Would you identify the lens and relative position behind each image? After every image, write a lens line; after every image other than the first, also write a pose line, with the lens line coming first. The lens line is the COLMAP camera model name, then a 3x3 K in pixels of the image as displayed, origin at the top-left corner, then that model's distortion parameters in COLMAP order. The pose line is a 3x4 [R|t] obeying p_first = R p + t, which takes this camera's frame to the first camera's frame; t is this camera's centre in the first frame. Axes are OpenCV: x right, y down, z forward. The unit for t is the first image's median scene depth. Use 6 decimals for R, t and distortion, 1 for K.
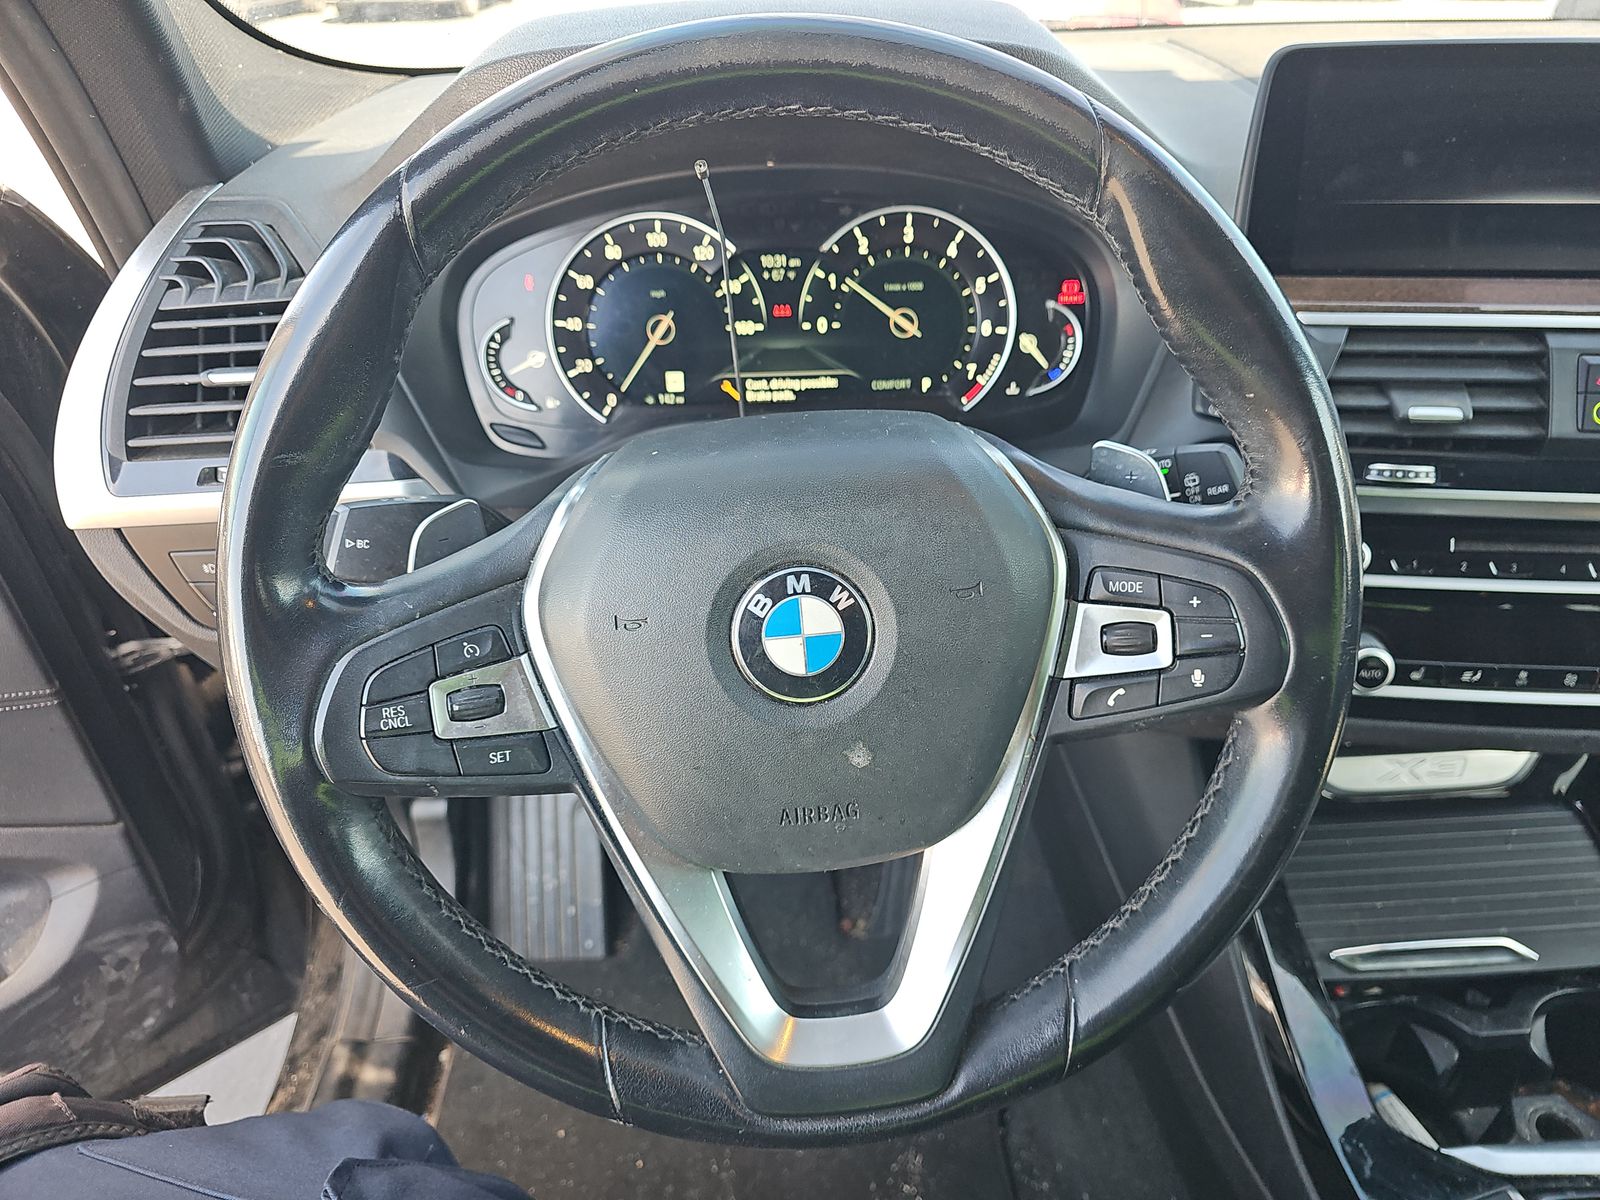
lens RADIAL K [[1059.4, 0, 822.4], [0, 1059.4, 573.4], [0, 0, 1]] dist [0.050256, -0.047481]
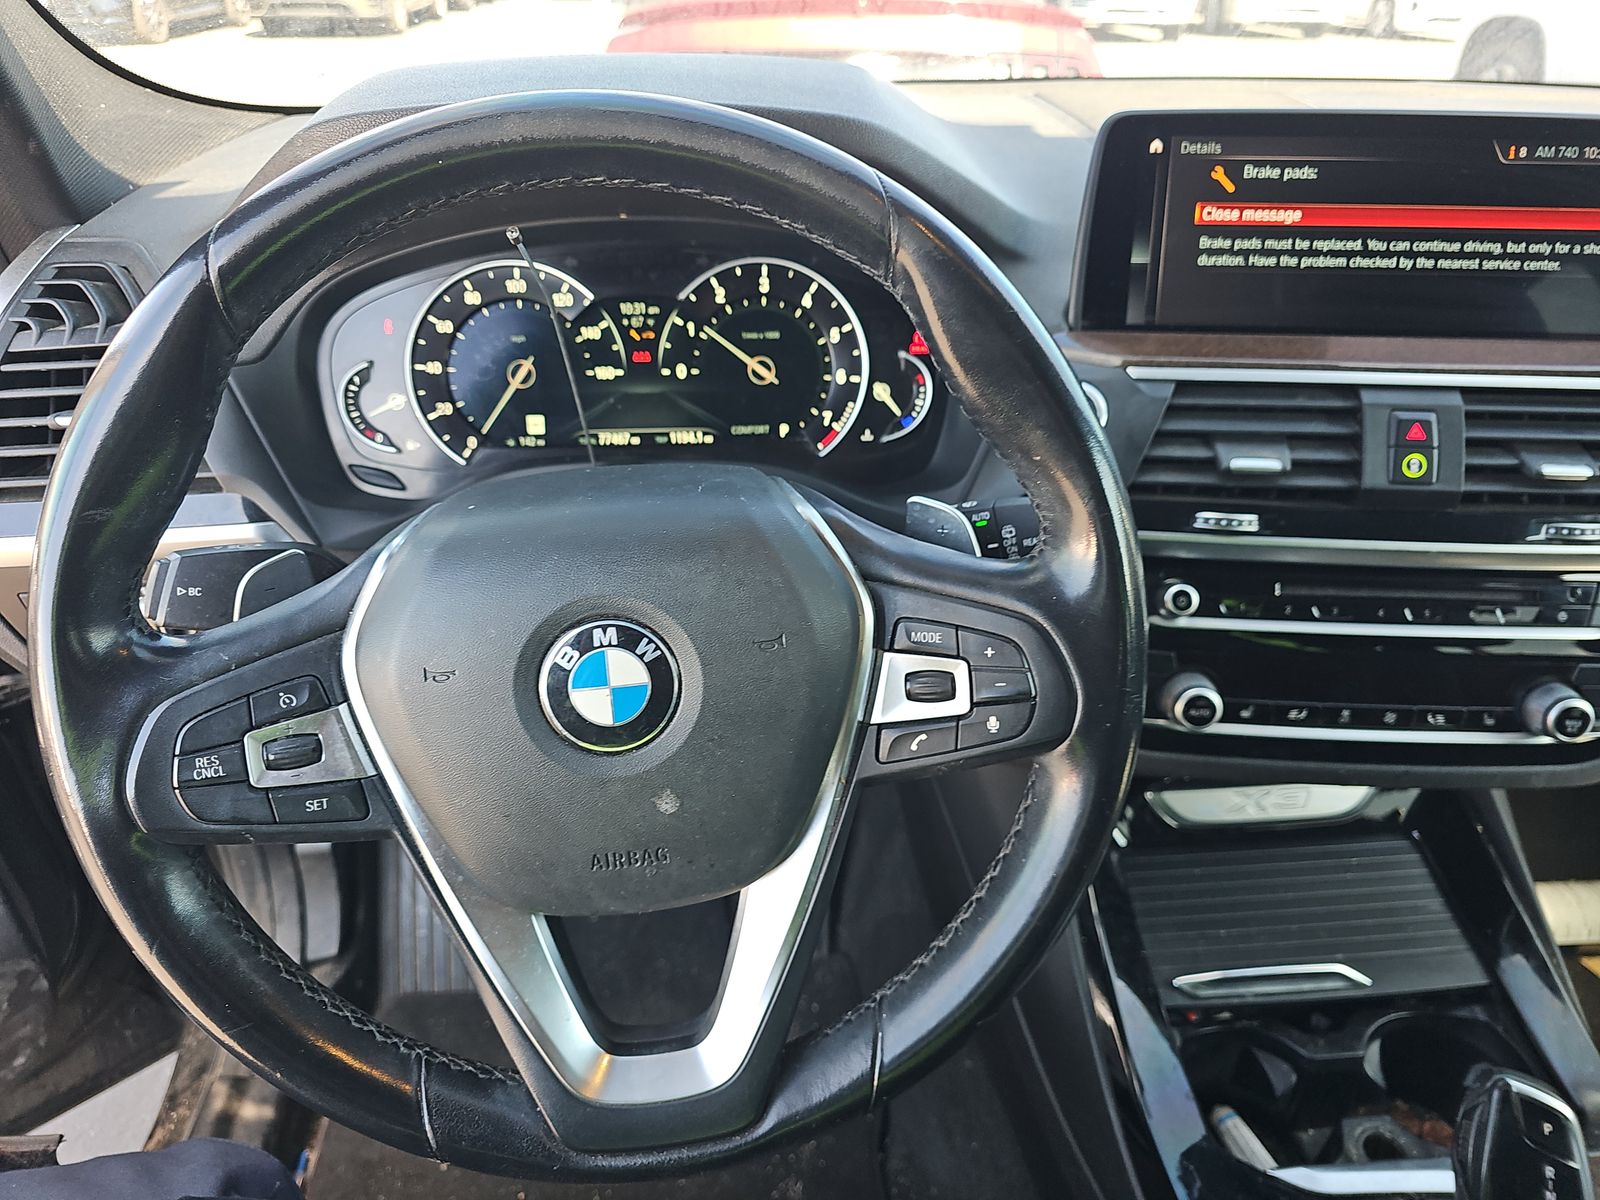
lens RADIAL K [[1059.4, 0, 795.5], [0, 1059.4, 590.6], [0, 0, 1]] dist [0.050256, -0.047481]
pose [[0.999298, 0.002462, 0.037390, 0.074663], [-0.002264, 0.999983, -0.005343, -0.018042], [-0.037403, 0.005254, 0.999286, -0.025798]]
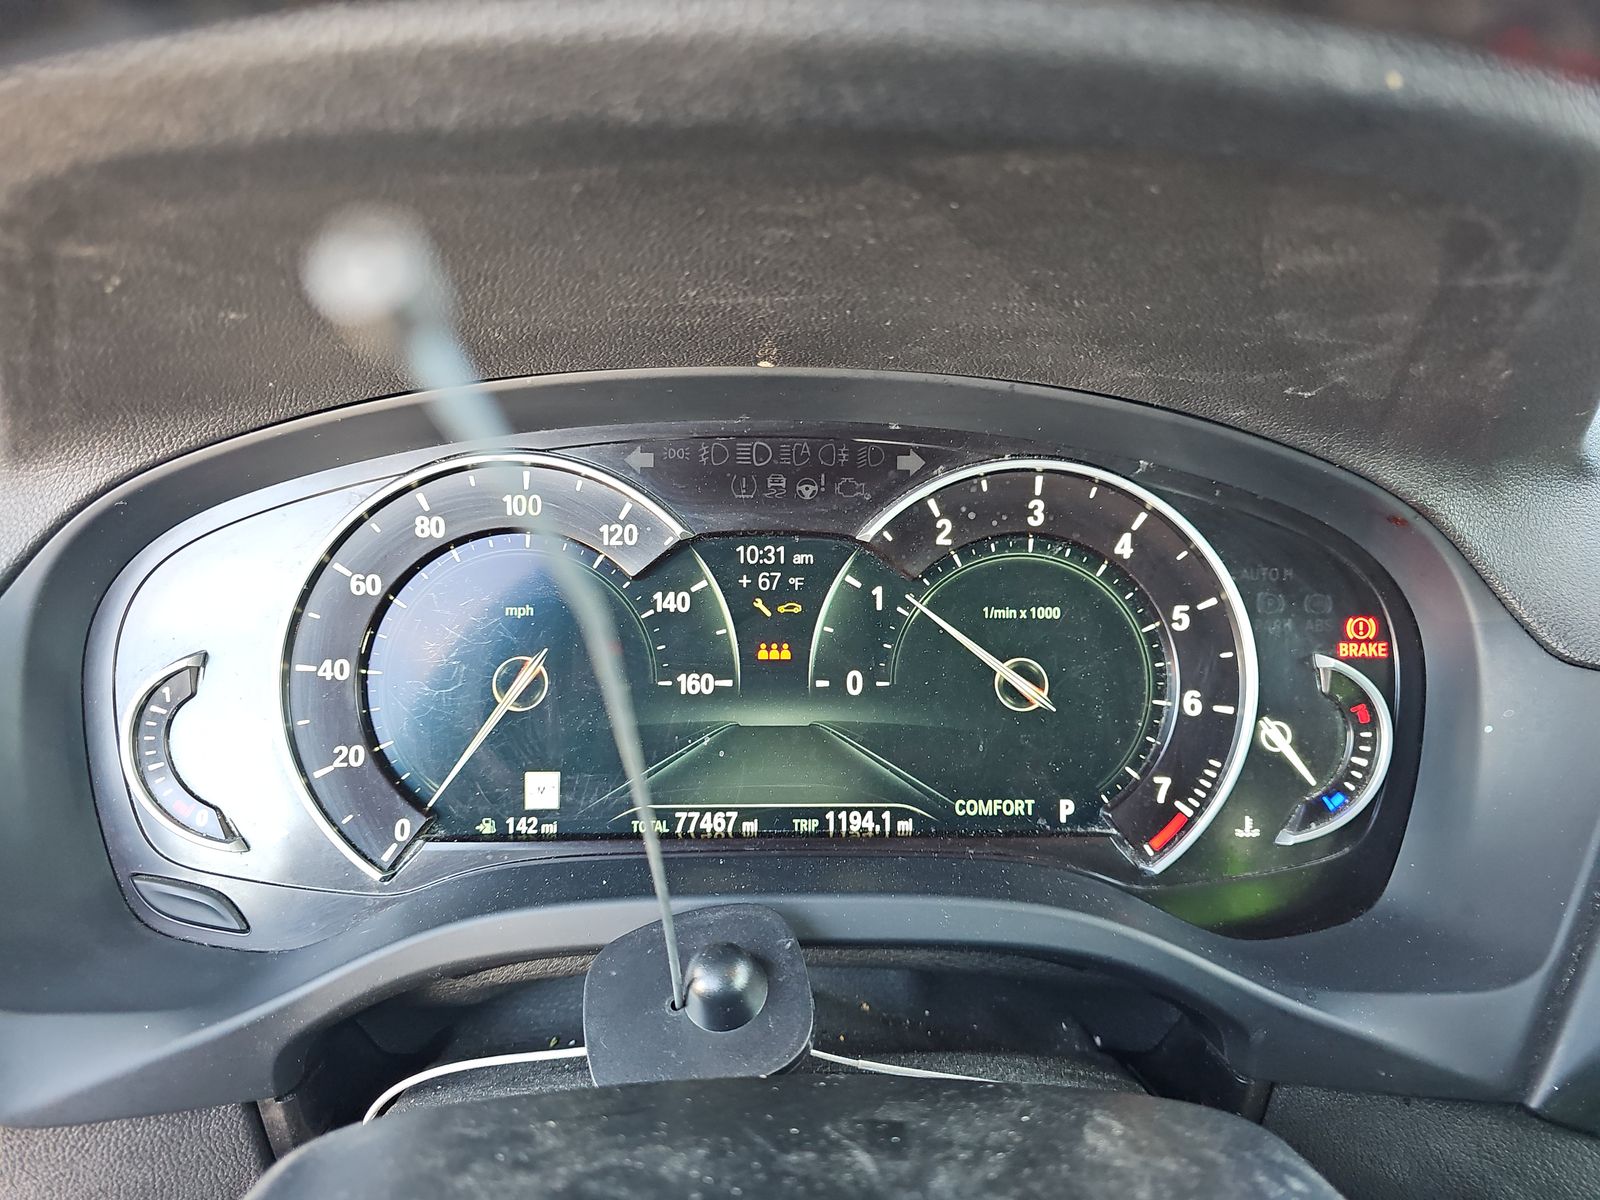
lens RADIAL K [[1059.4, 0, 800.4], [0, 1059.4, 590.0], [0, 0, 1]] dist [0.050256, -0.047481]
pose [[0.999201, 0.035466, 0.018453, -0.036805], [-0.031581, 0.983222, -0.179656, -0.194439], [-0.024515, 0.178930, 0.983556, 0.533182]]
